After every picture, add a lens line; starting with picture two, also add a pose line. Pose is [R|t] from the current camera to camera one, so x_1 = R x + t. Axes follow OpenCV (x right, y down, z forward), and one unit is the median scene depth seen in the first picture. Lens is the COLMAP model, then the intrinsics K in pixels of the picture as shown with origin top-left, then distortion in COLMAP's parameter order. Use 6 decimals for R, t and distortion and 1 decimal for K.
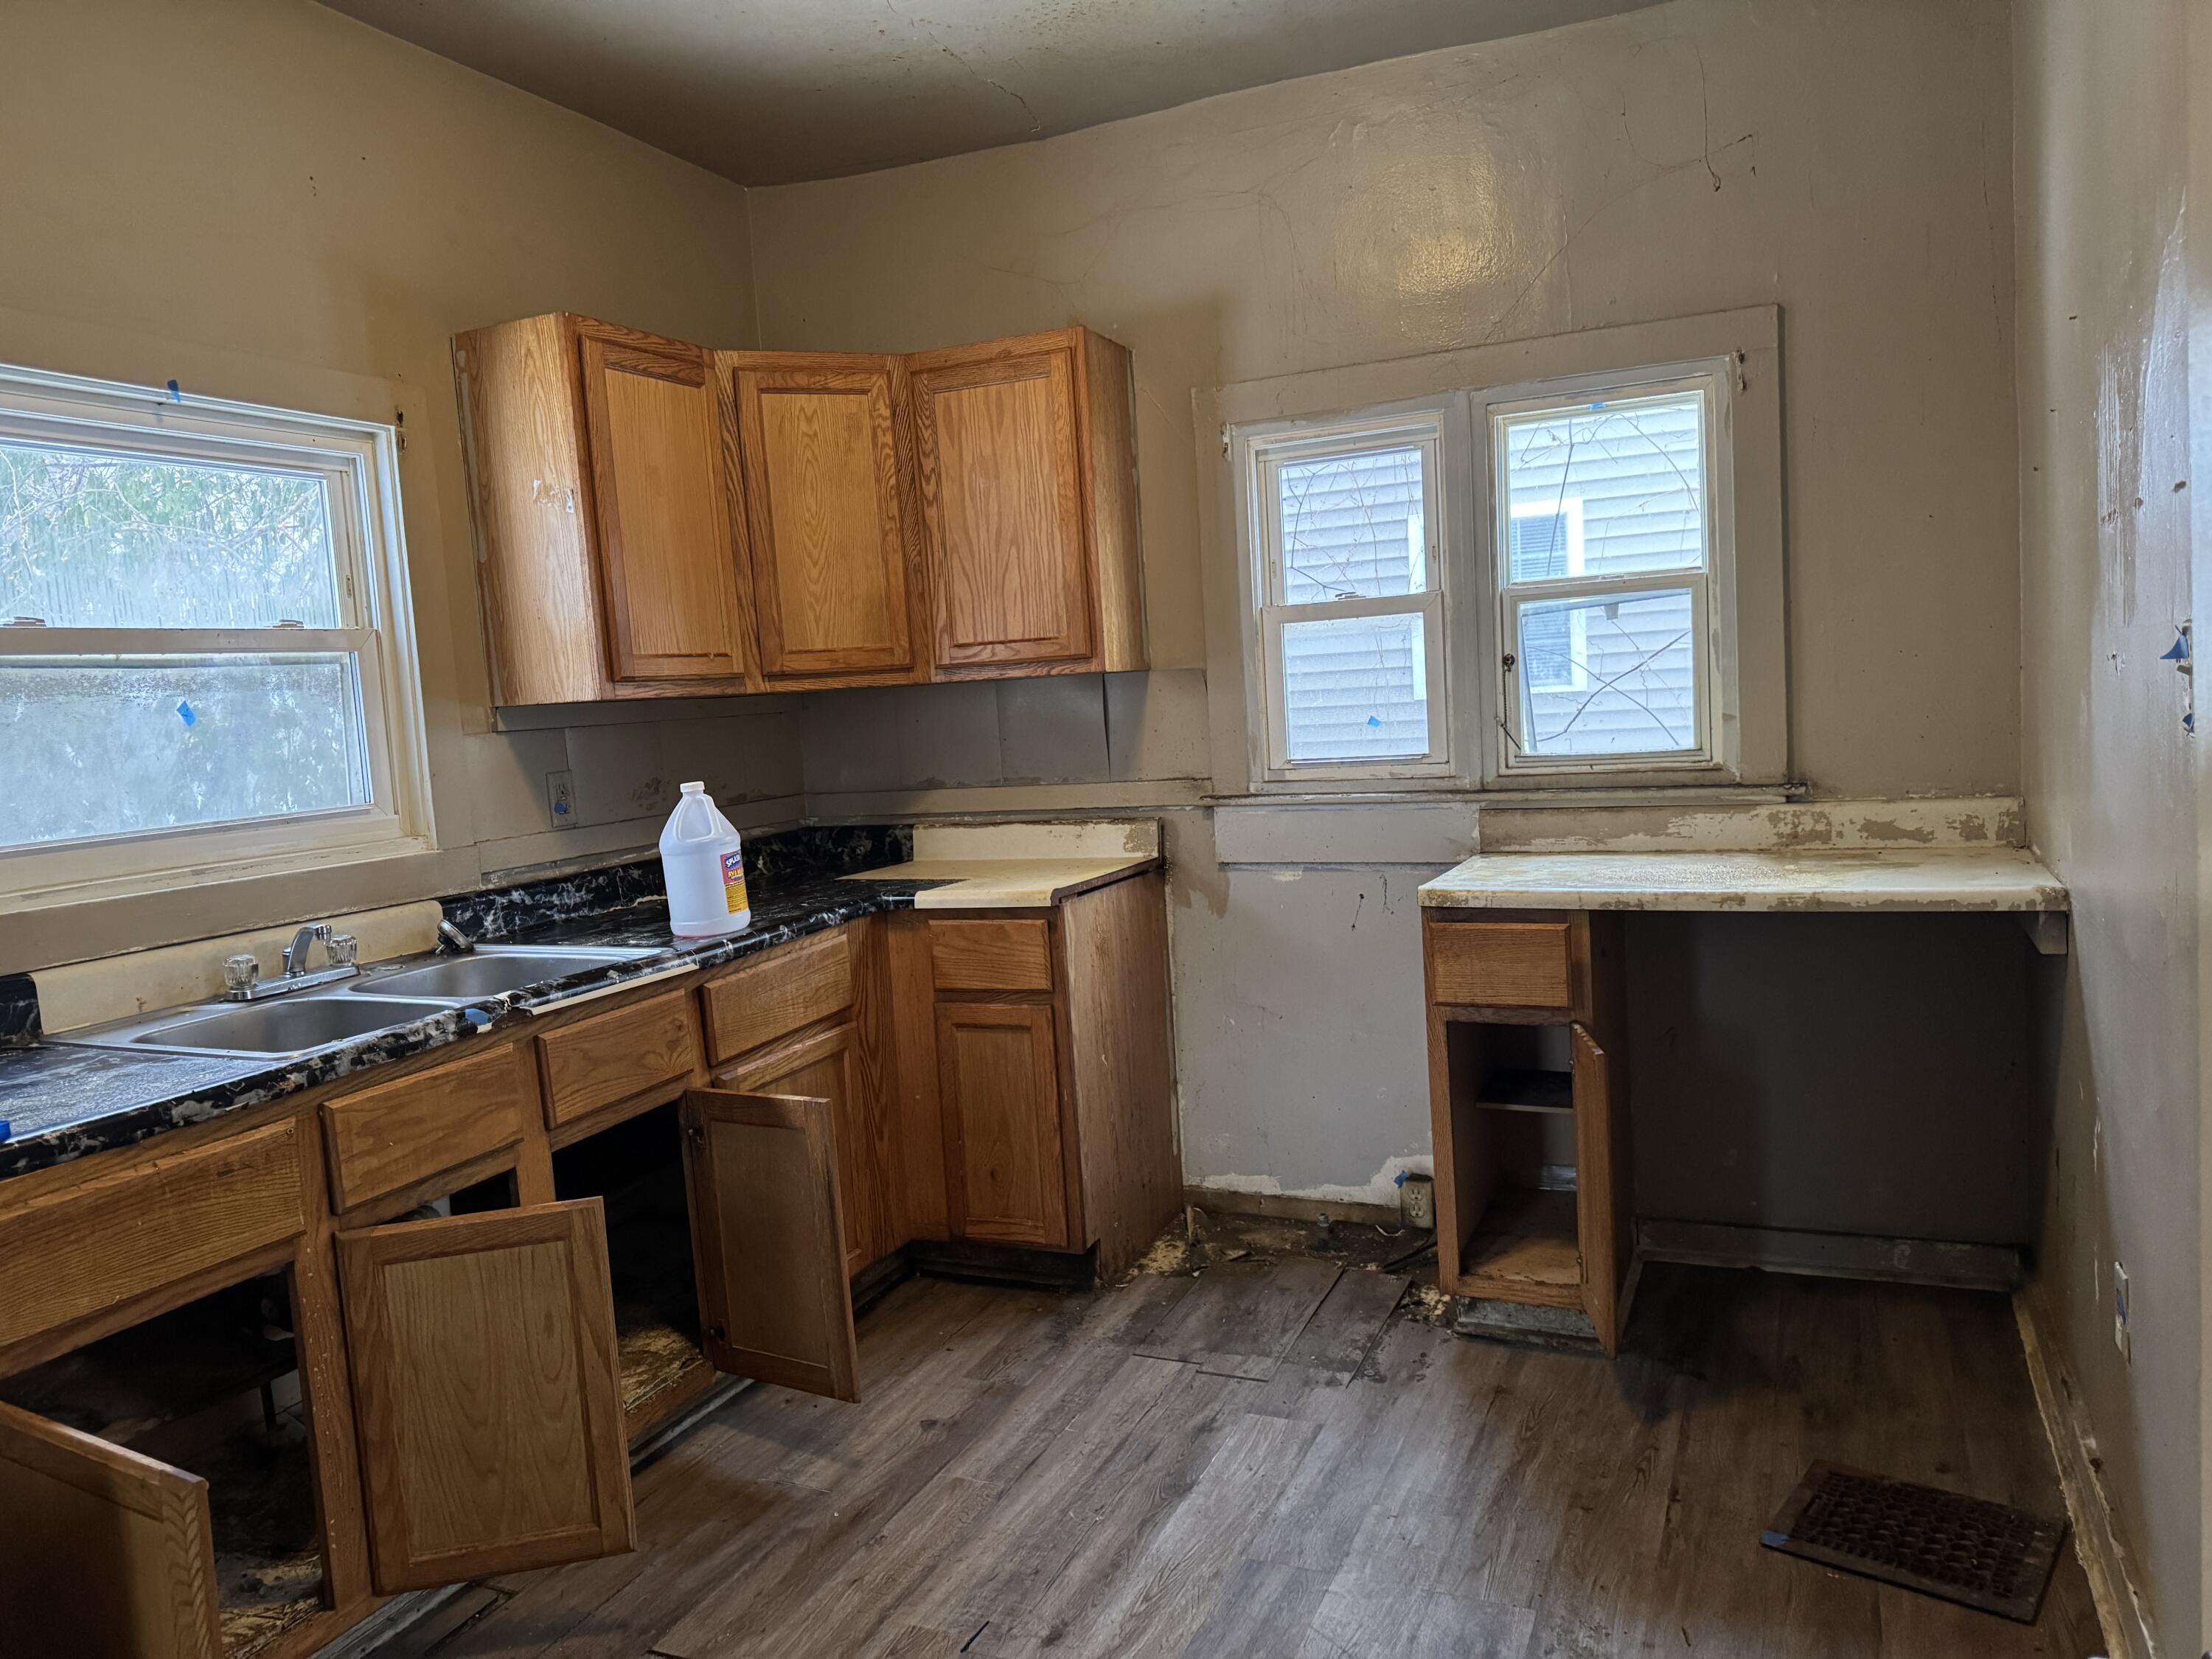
lens RADIAL K [[1572.9, 0, 1106.0], [0, 1572.9, 829.5], [0, 0, 1]] dist [0.190715, -0.342173]
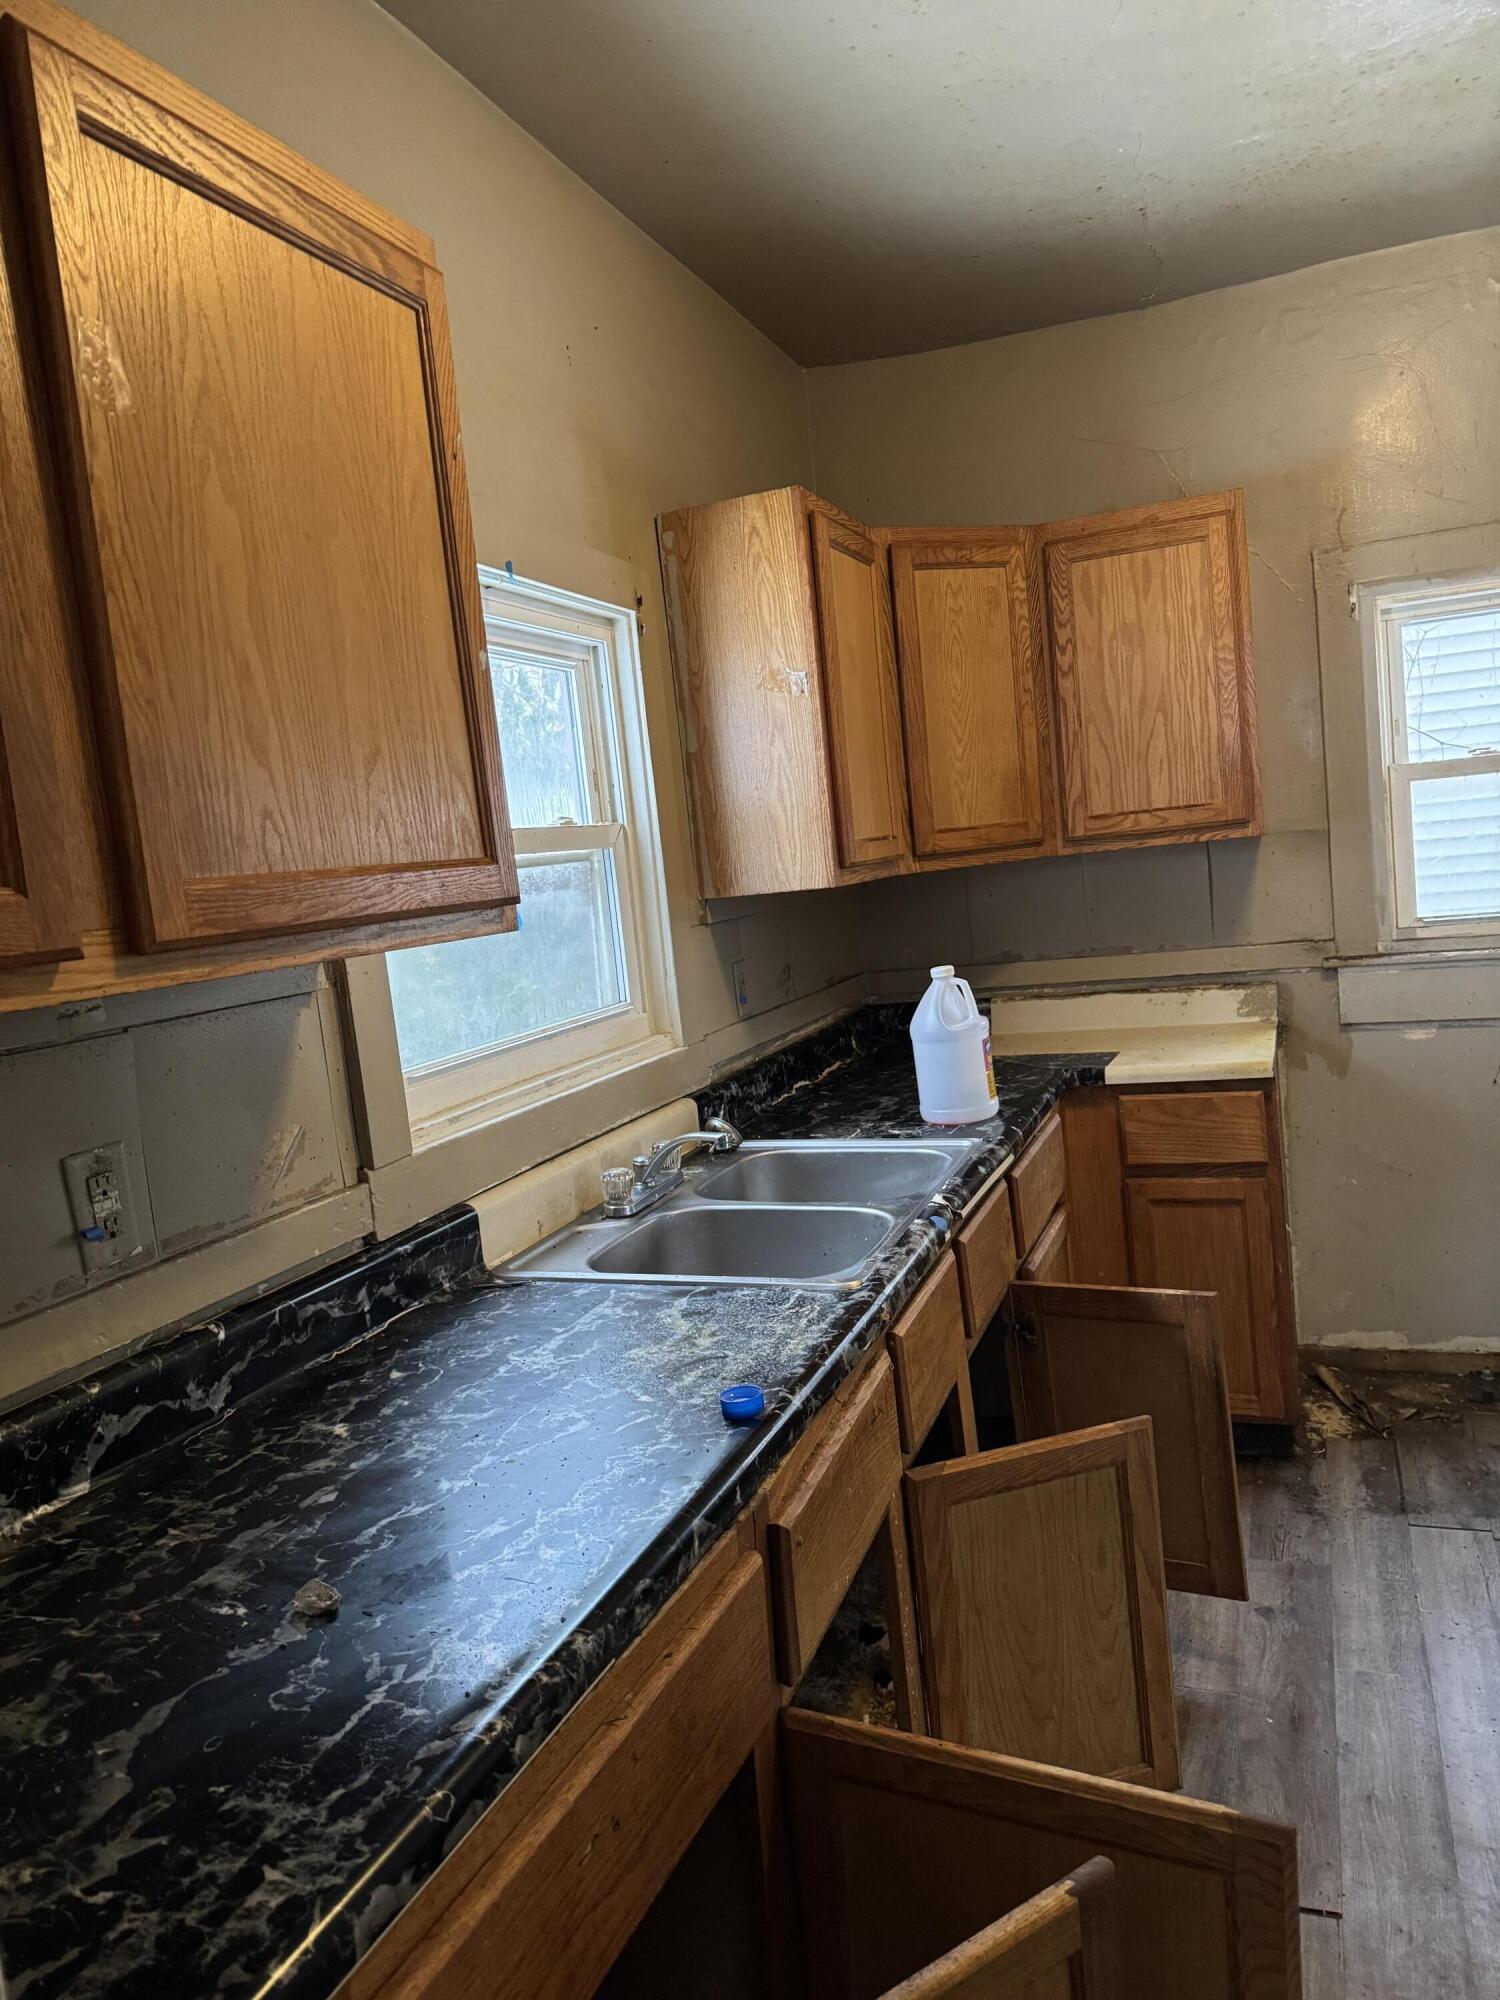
lens RADIAL K [[1418.8, 0, 759.2], [0, 1418.8, 1011.6], [0, 0, 1]] dist [0.125099, -0.195380]
pose [[0.997154, -0.043484, 0.061589, -0.371217], [0.042479, 0.998943, 0.017535, -0.019439], [-0.062286, -0.014869, 0.997948, 0.118072]]
